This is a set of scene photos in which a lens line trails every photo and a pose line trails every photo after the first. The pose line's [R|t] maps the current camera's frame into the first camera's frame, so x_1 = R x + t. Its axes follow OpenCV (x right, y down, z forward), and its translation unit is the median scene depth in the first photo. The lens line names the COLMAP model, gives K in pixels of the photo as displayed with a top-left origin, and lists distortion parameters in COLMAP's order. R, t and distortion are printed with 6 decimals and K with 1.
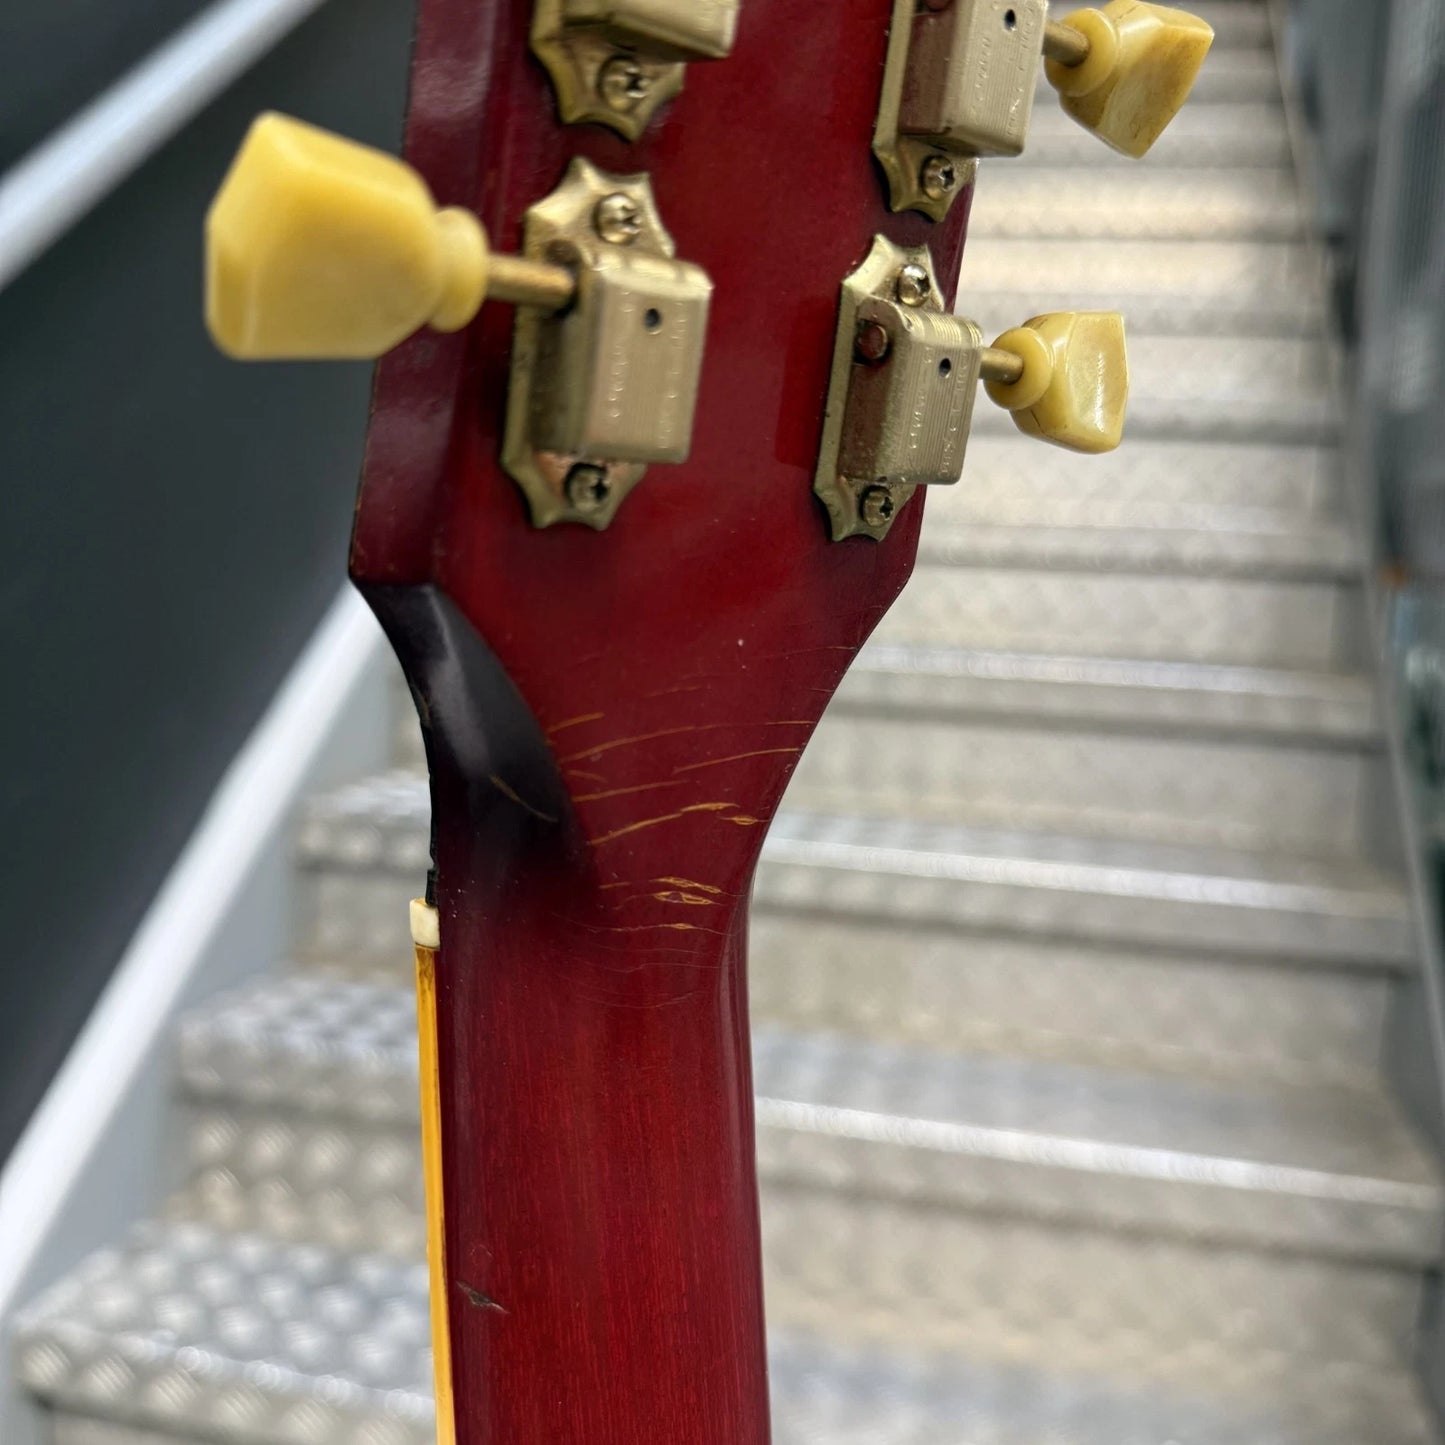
lens RADIAL K [[1444.7, 0, 722.2], [0, 1444.7, 727.7], [0, 0, 1]] dist [0.064048, -0.233070]
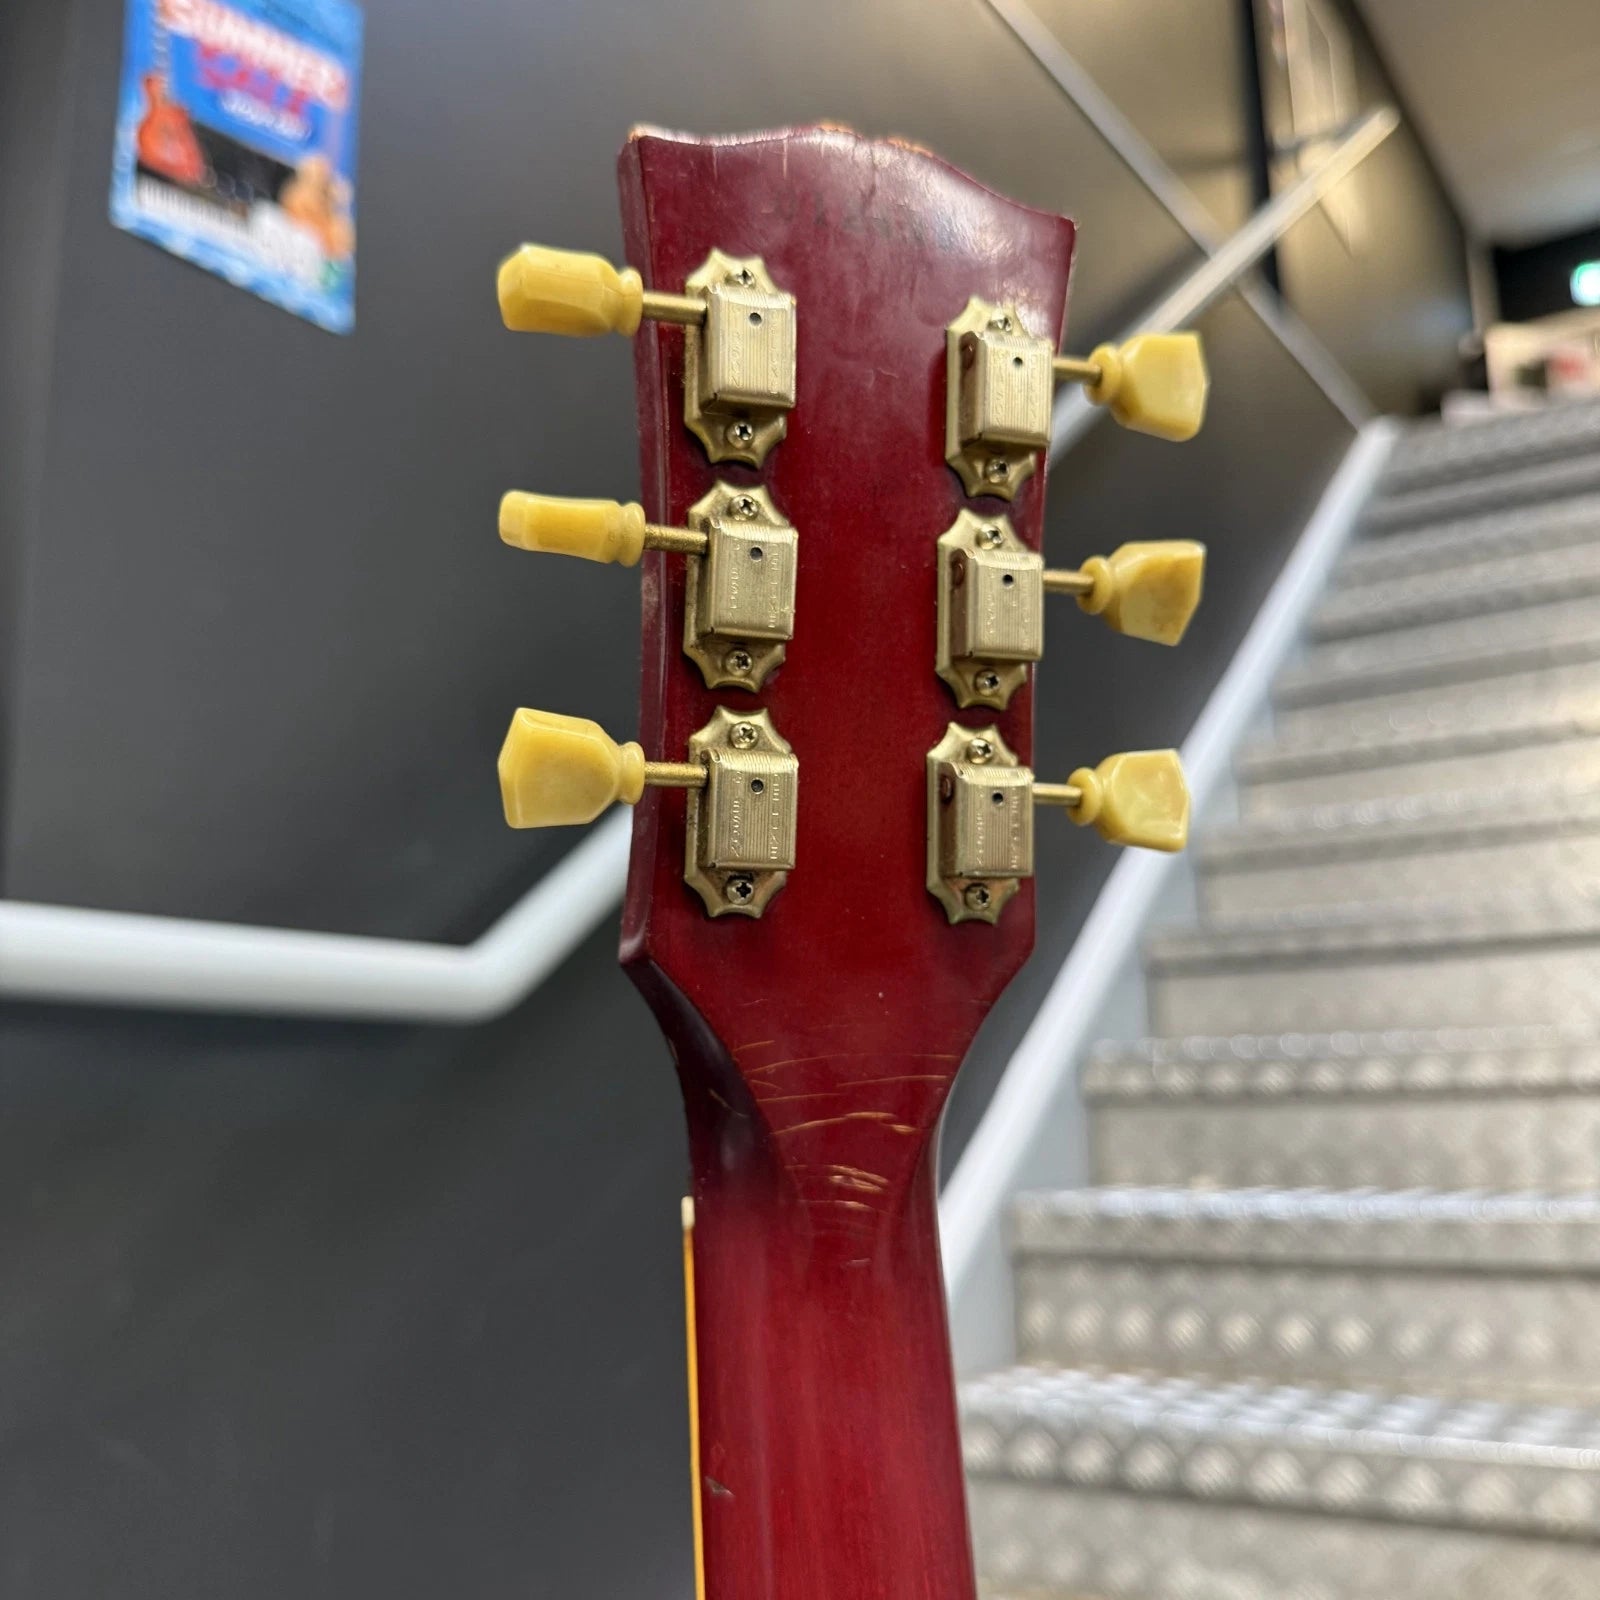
lens RADIAL K [[1613.2, 0, 839.7], [0, 1613.2, 795.1], [0, 0, 1]] dist [0.198186, -0.735811]
pose [[0.931898, -0.134086, -0.337028, 0.532342], [0.016812, 0.944133, -0.329136, 0.277317], [0.362331, 0.301055, 0.882089, -0.500464]]
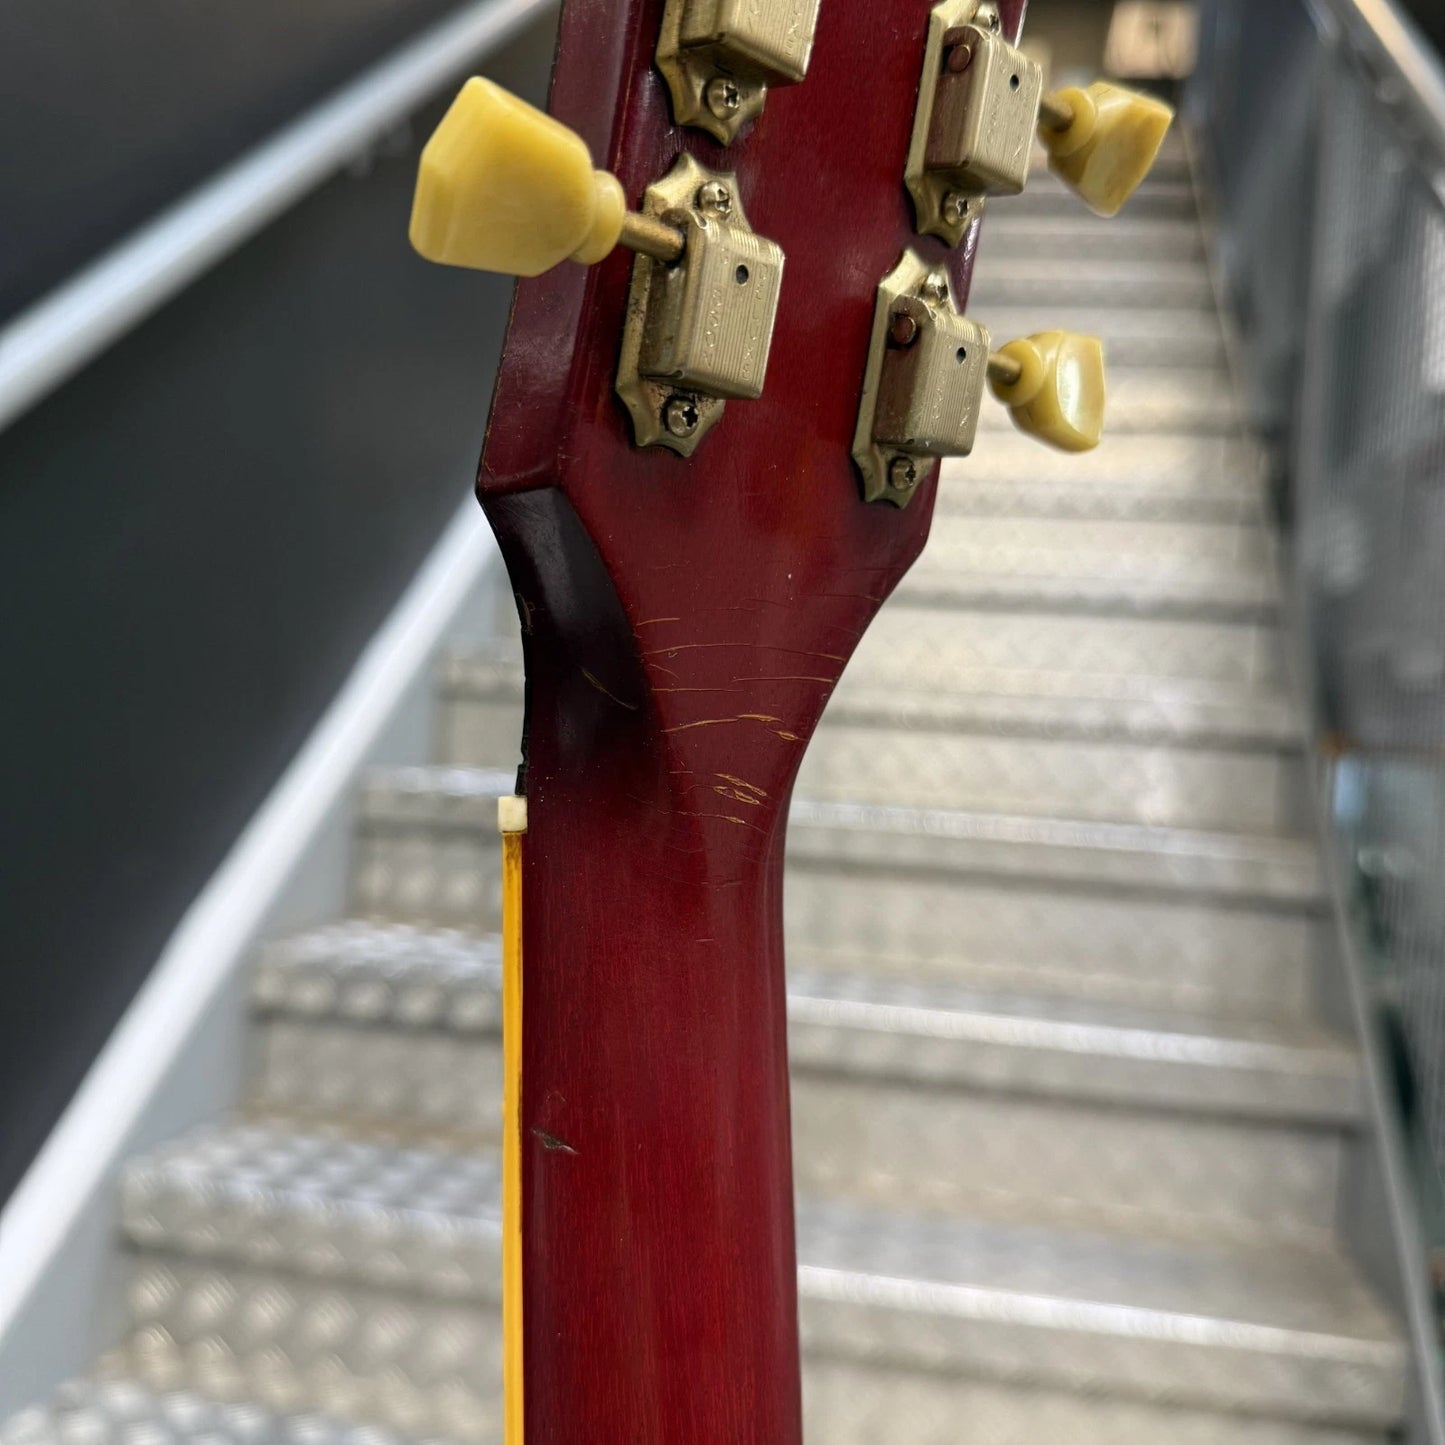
lens RADIAL K [[1444.7, 0, 722.2], [0, 1444.7, 727.7], [0, 0, 1]] dist [0.064048, -0.233070]
pose [[0.999247, 0.020333, 0.033043, -0.076773], [-0.016039, 0.991978, -0.125391, 0.206675], [-0.035328, 0.124767, 0.991557, -0.154345]]
